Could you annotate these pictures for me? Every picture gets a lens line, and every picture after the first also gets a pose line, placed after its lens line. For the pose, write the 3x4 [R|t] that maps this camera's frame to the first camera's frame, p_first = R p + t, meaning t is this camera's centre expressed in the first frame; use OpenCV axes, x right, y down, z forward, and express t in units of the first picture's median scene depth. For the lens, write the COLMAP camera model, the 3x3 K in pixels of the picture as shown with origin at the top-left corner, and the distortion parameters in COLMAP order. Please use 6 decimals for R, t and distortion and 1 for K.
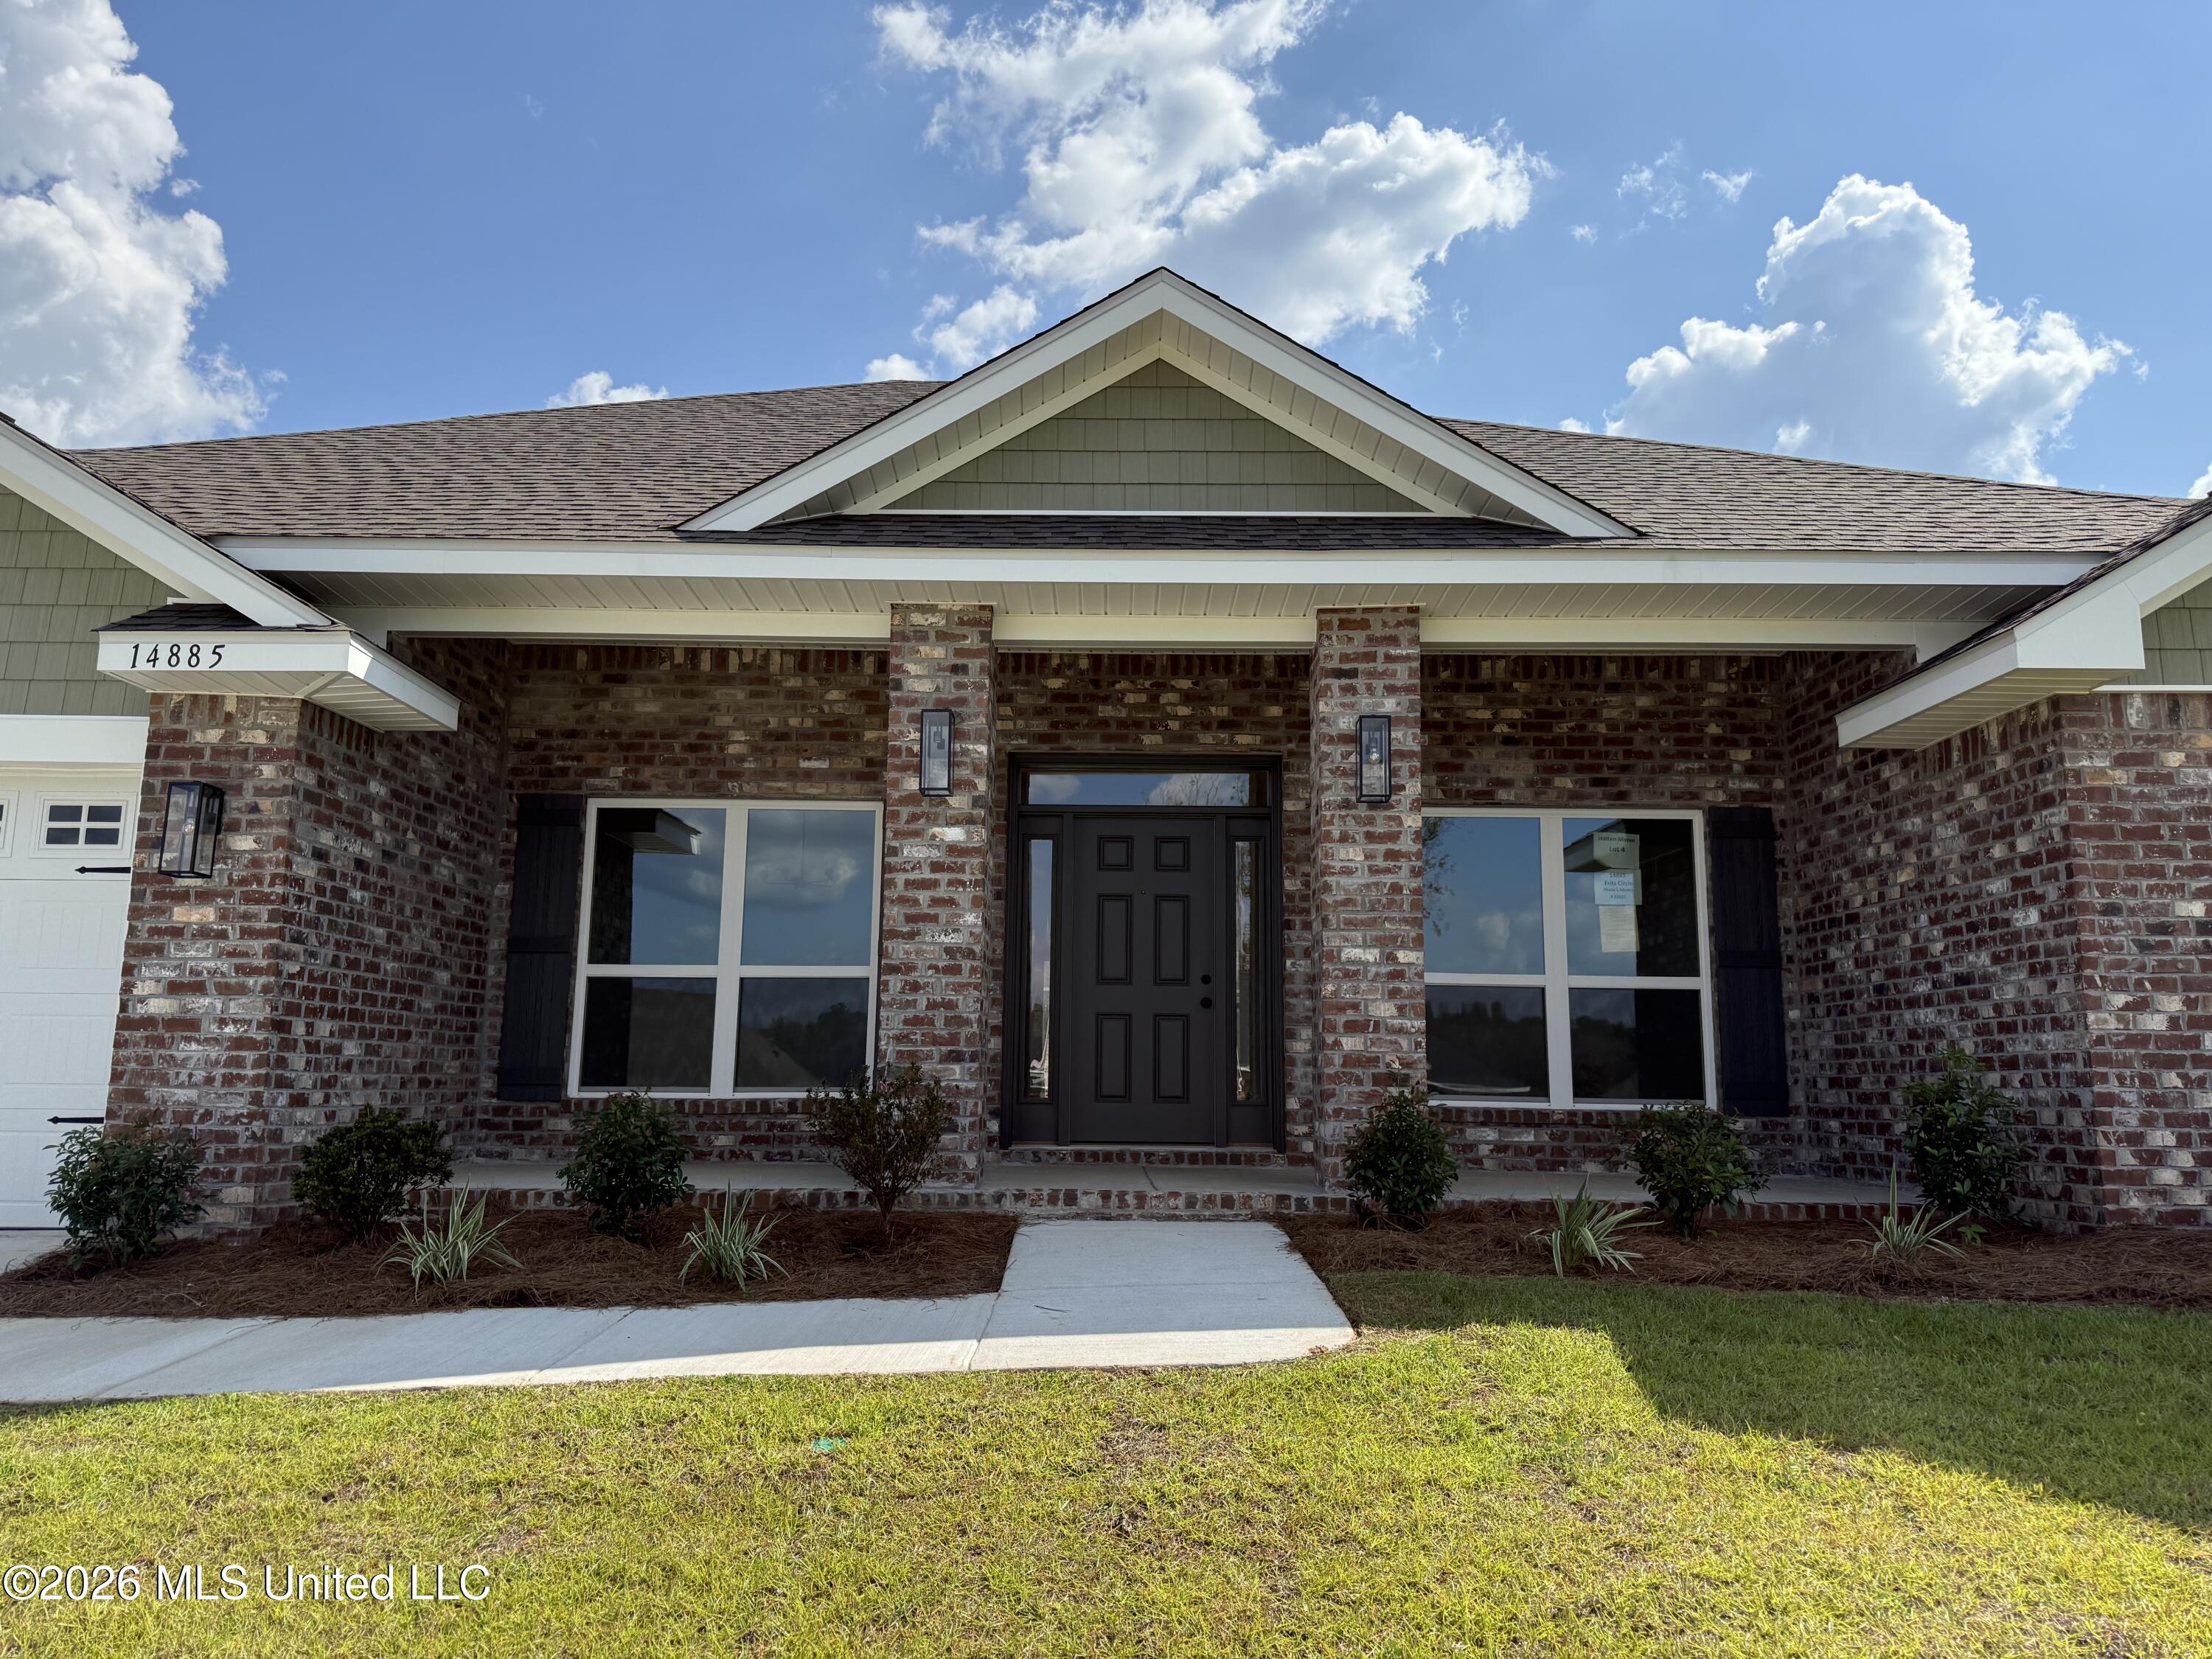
lens RADIAL K [[1655.6, 0, 1112.9], [0, 1655.6, 820.0], [0, 0, 1]] dist [0.039850, -0.022623]
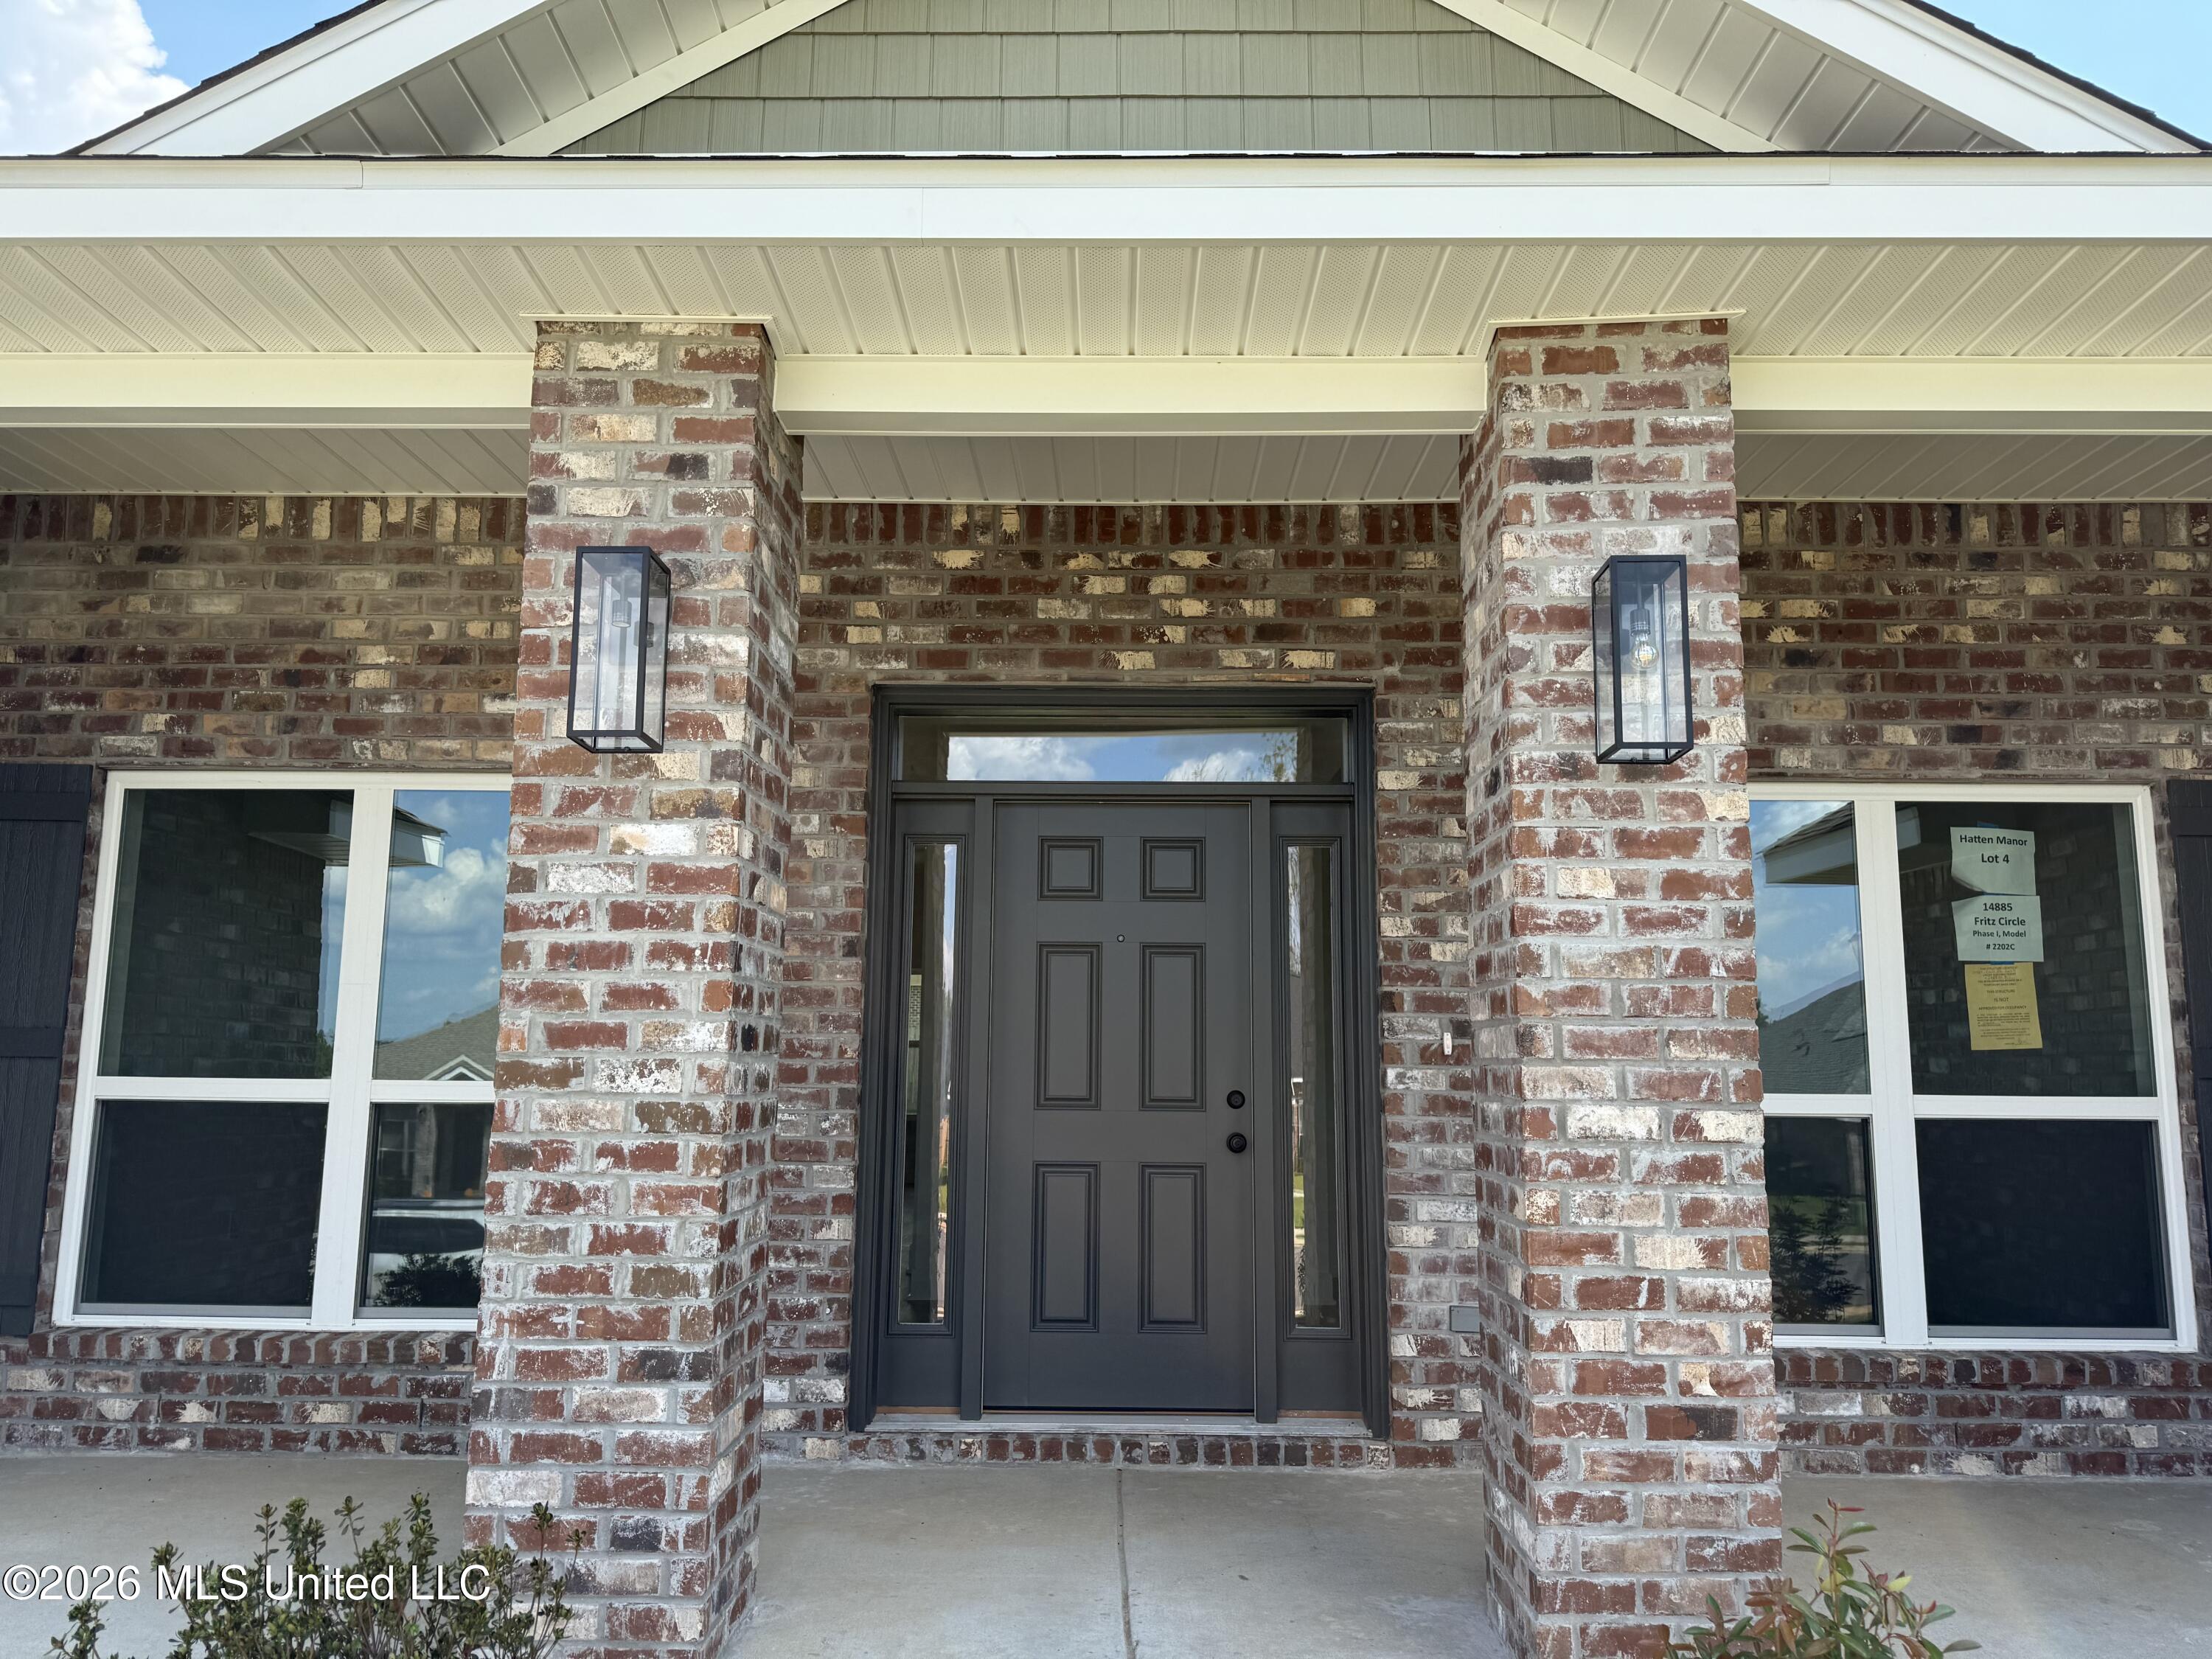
lens RADIAL K [[1655.6, 0, 1099.0], [0, 1655.6, 836.3], [0, 0, 1]] dist [0.039850, -0.022623]
pose [[0.999909, -0.003200, -0.013086, 0.019371], [0.003391, 0.999887, 0.014645, 0.001481], [0.013037, -0.014688, 0.999807, 0.471874]]
